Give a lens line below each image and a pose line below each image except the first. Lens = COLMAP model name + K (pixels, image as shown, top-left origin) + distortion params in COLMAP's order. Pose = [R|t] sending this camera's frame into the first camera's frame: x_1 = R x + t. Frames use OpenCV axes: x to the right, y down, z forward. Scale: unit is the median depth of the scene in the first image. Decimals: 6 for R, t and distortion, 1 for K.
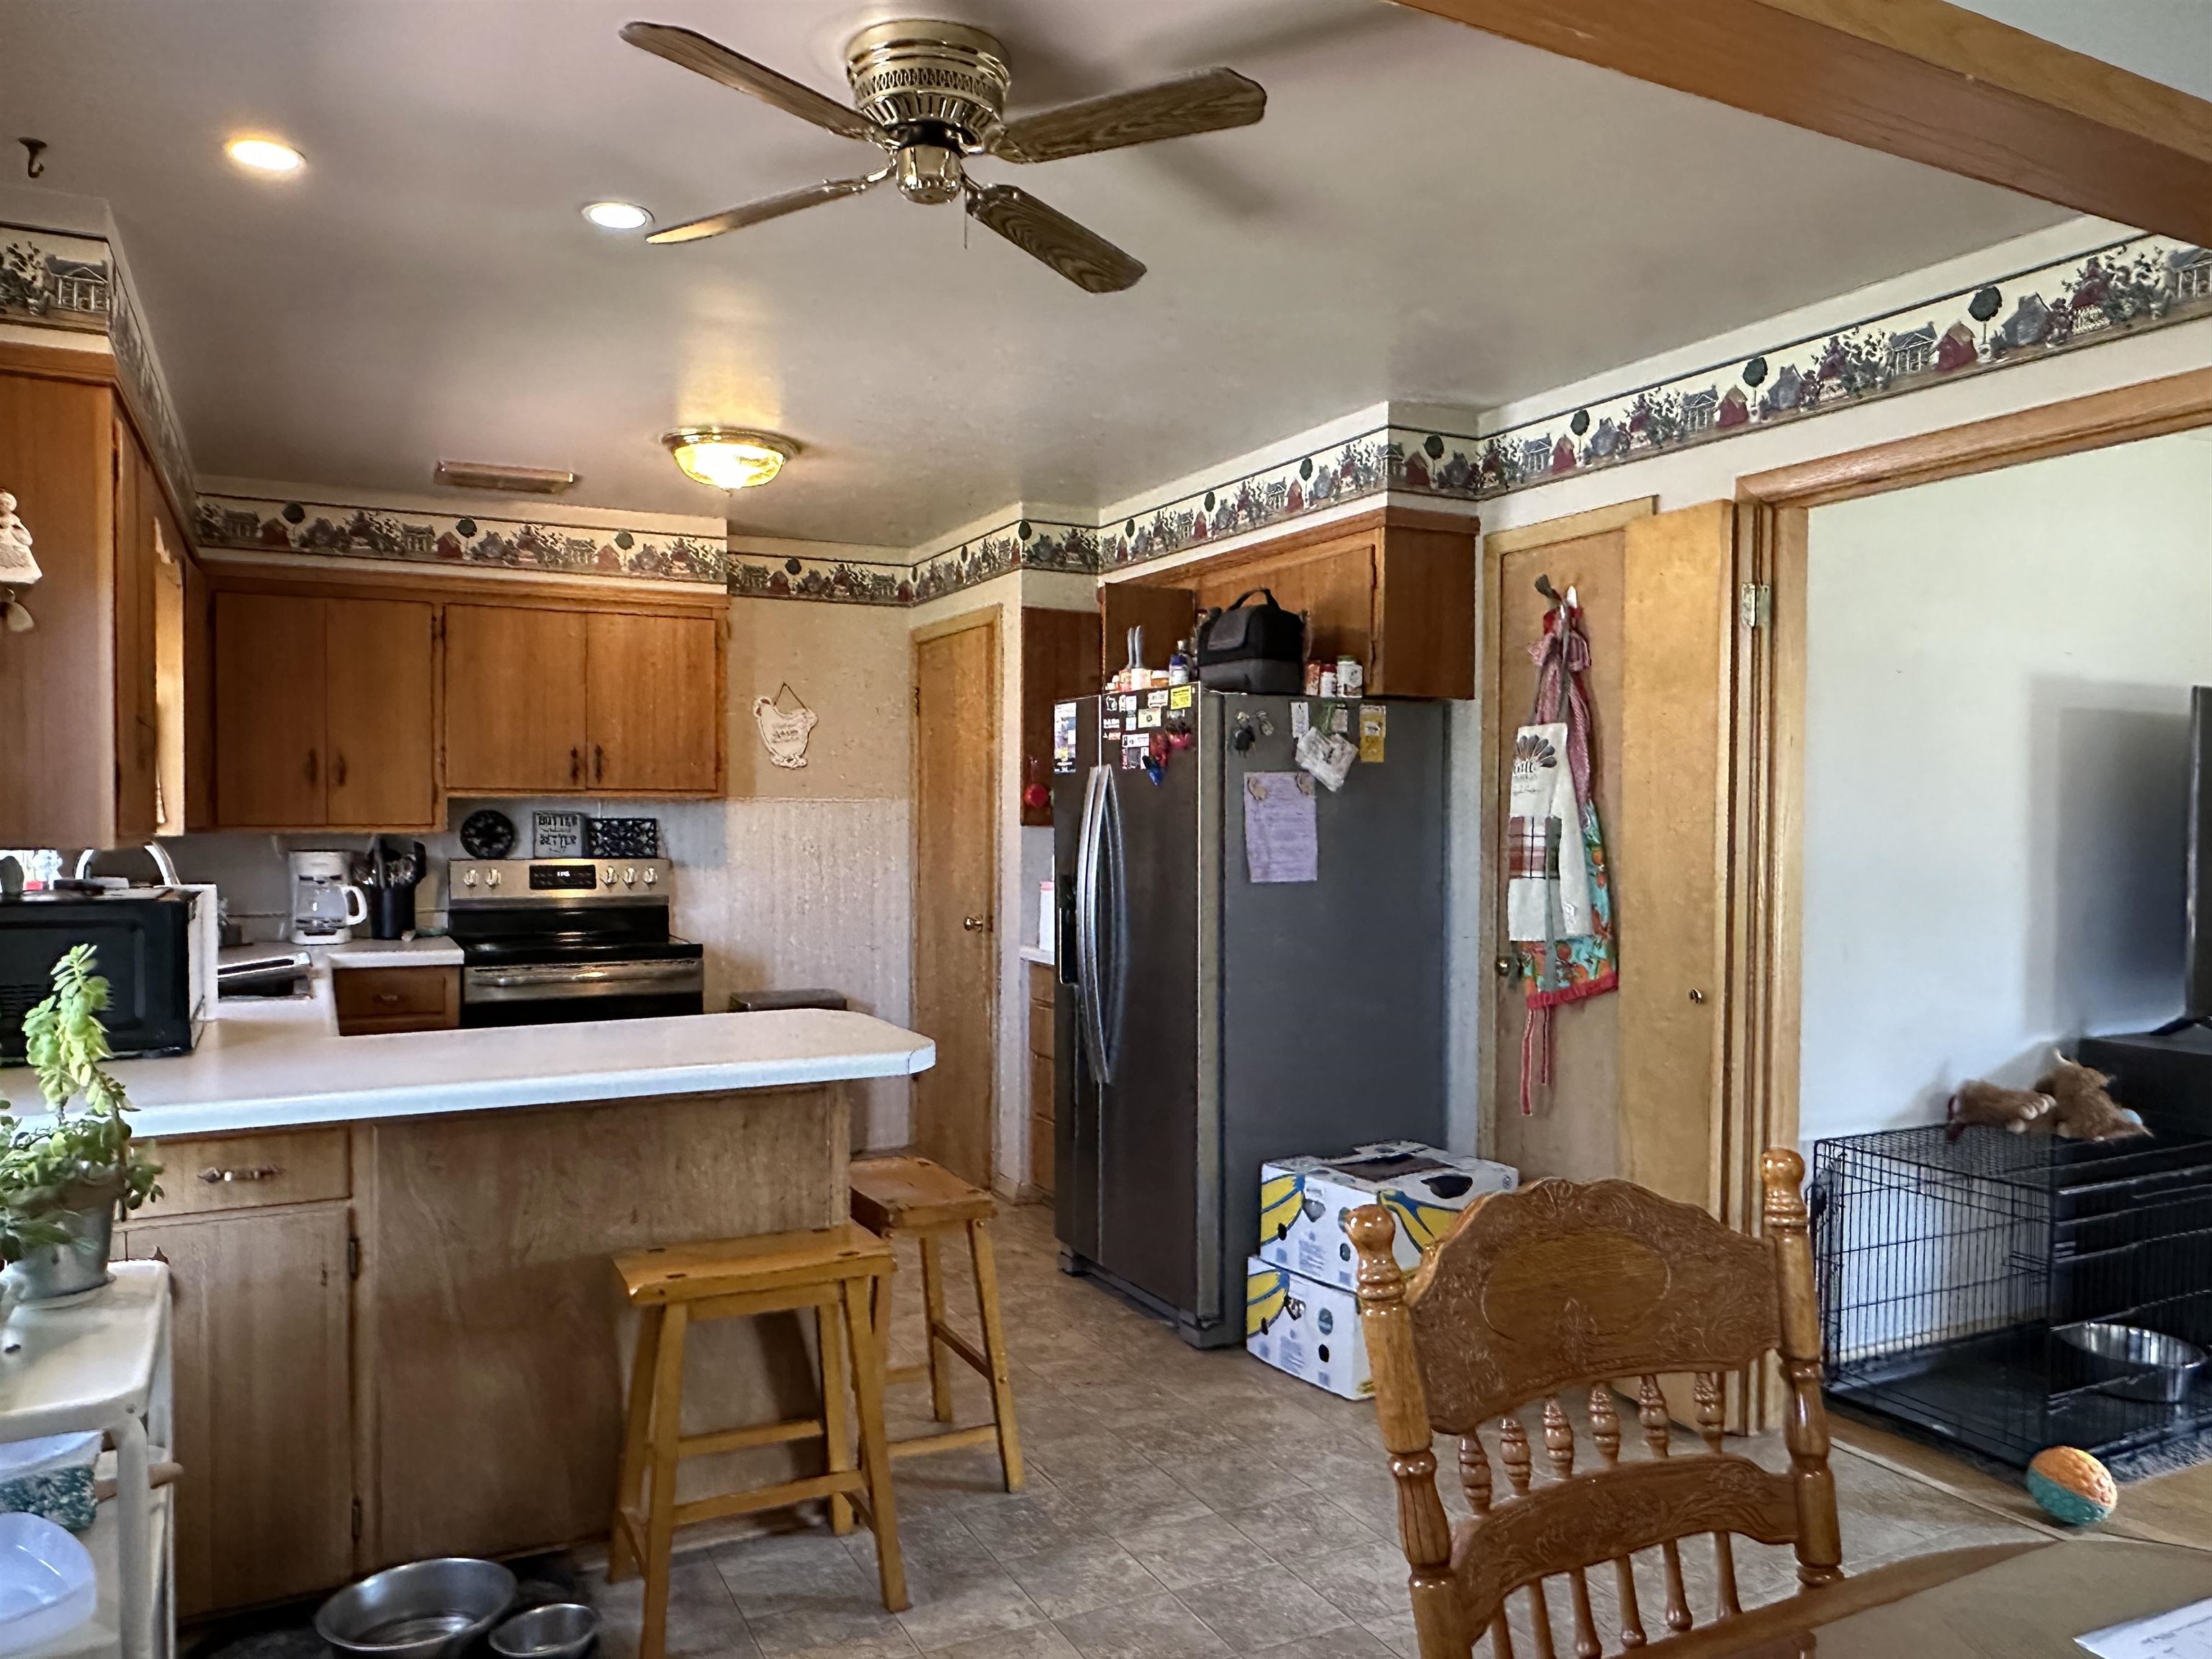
lens RADIAL K [[1557.5, 0, 1090.9], [0, 1557.5, 848.5], [0, 0, 1]] dist [0.046682, -0.058635]
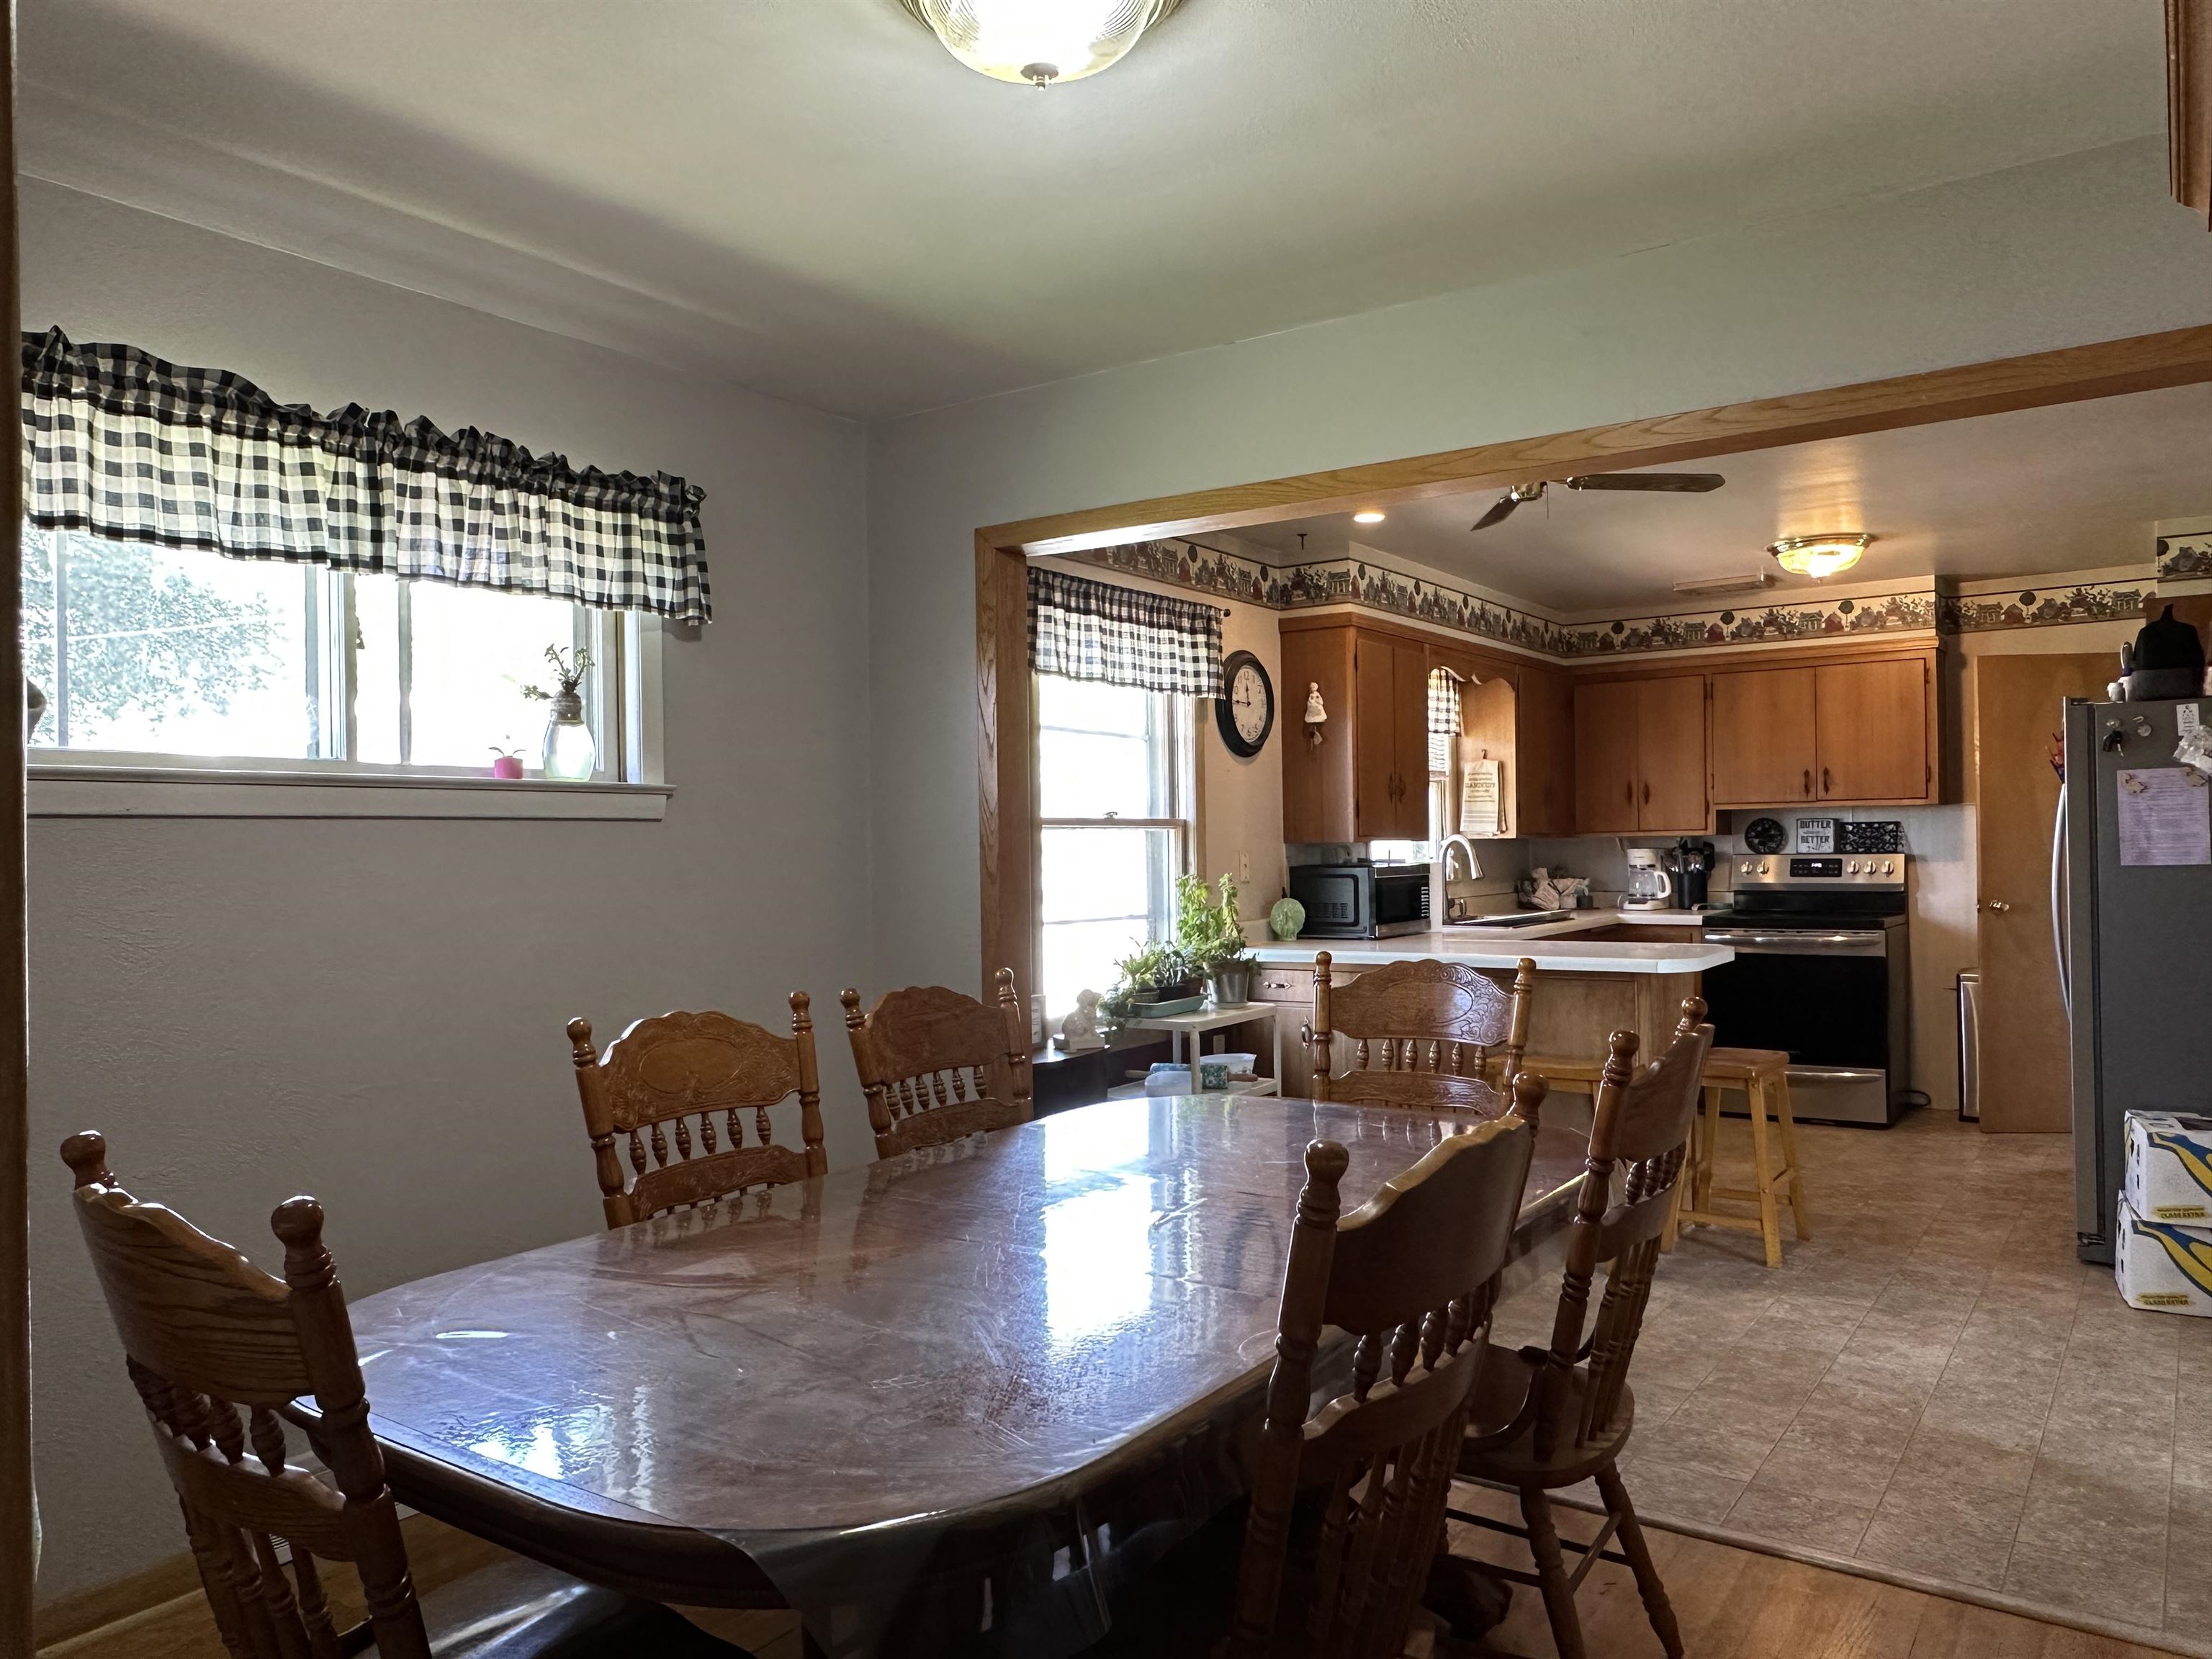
lens RADIAL K [[1557.5, 0, 1121.8], [0, 1557.5, 828.5], [0, 0, 1]] dist [0.046682, -0.058635]
pose [[0.487512, -0.016989, -0.872951, 0.560208], [-0.002910, 0.999774, -0.021082, 0.015878], [0.873111, 0.012818, 0.487352, -0.157159]]
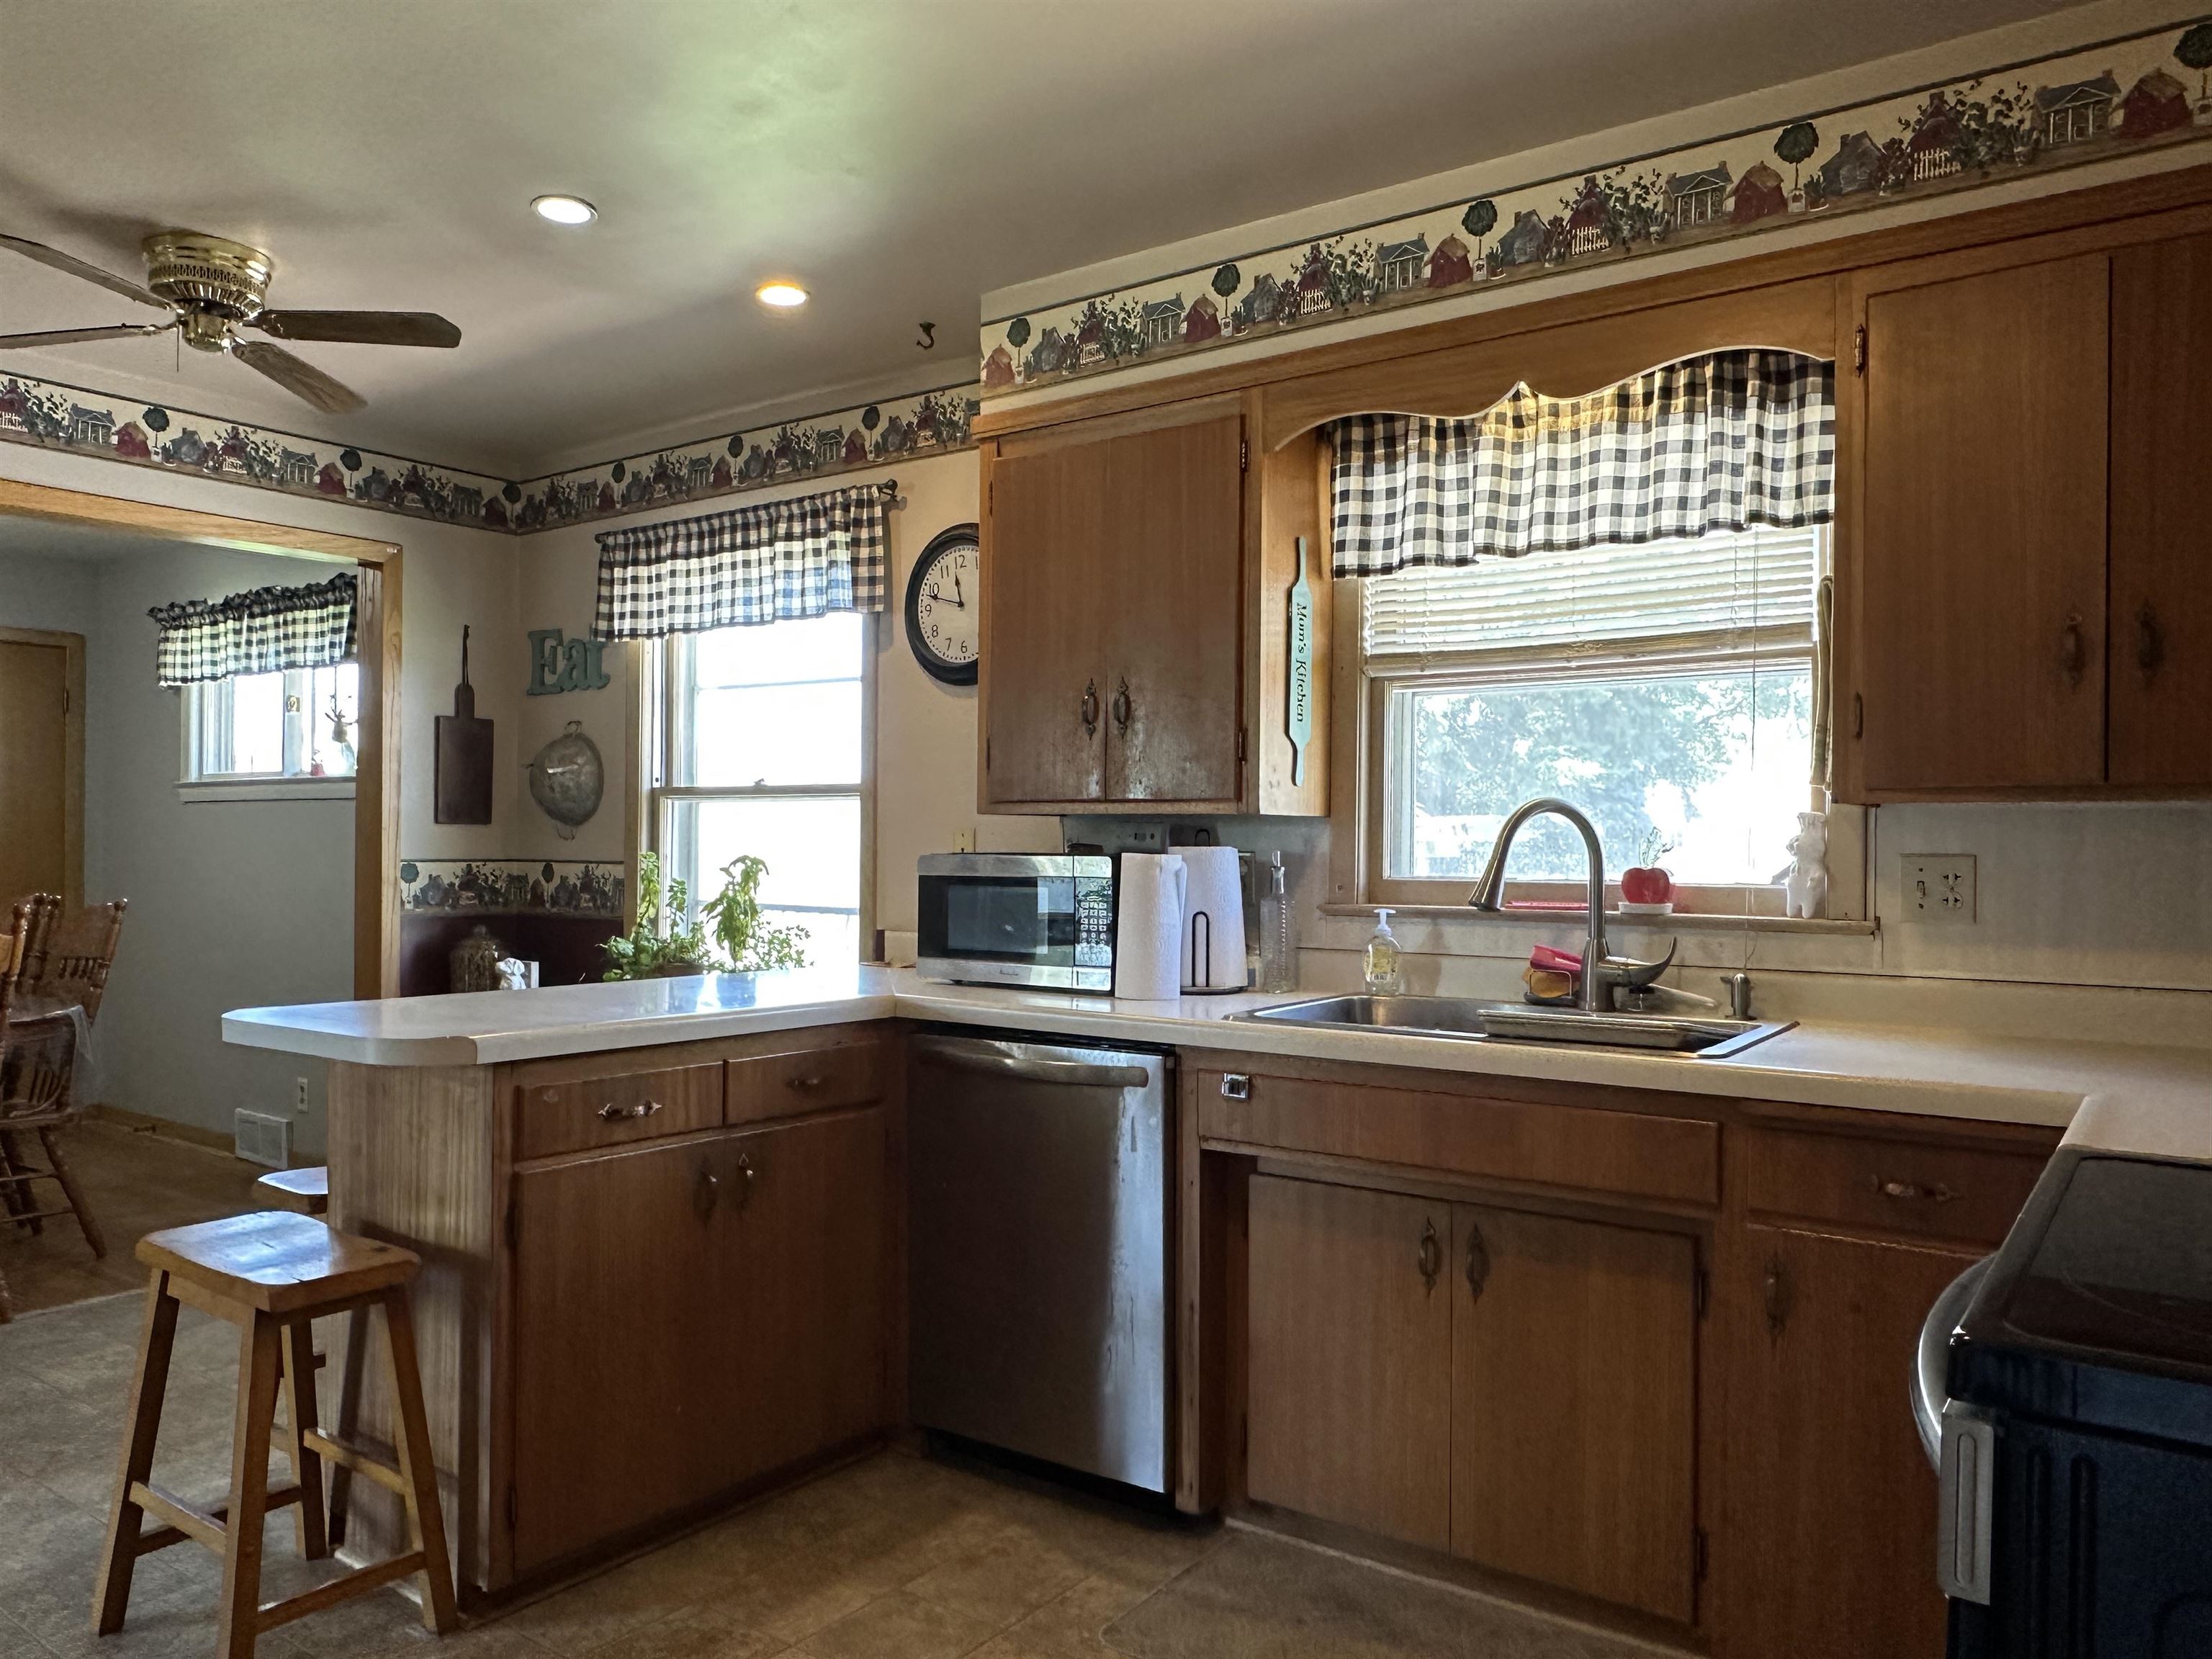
lens RADIAL K [[1557.5, 0, 1088.7], [0, 1557.5, 824.8], [0, 0, 1]] dist [0.046682, -0.058635]
pose [[-0.889239, -0.018828, -0.457055, -0.067034], [-0.021692, 0.999764, 0.001019, 0.004815], [0.456929, 0.010820, -0.889438, 1.109006]]
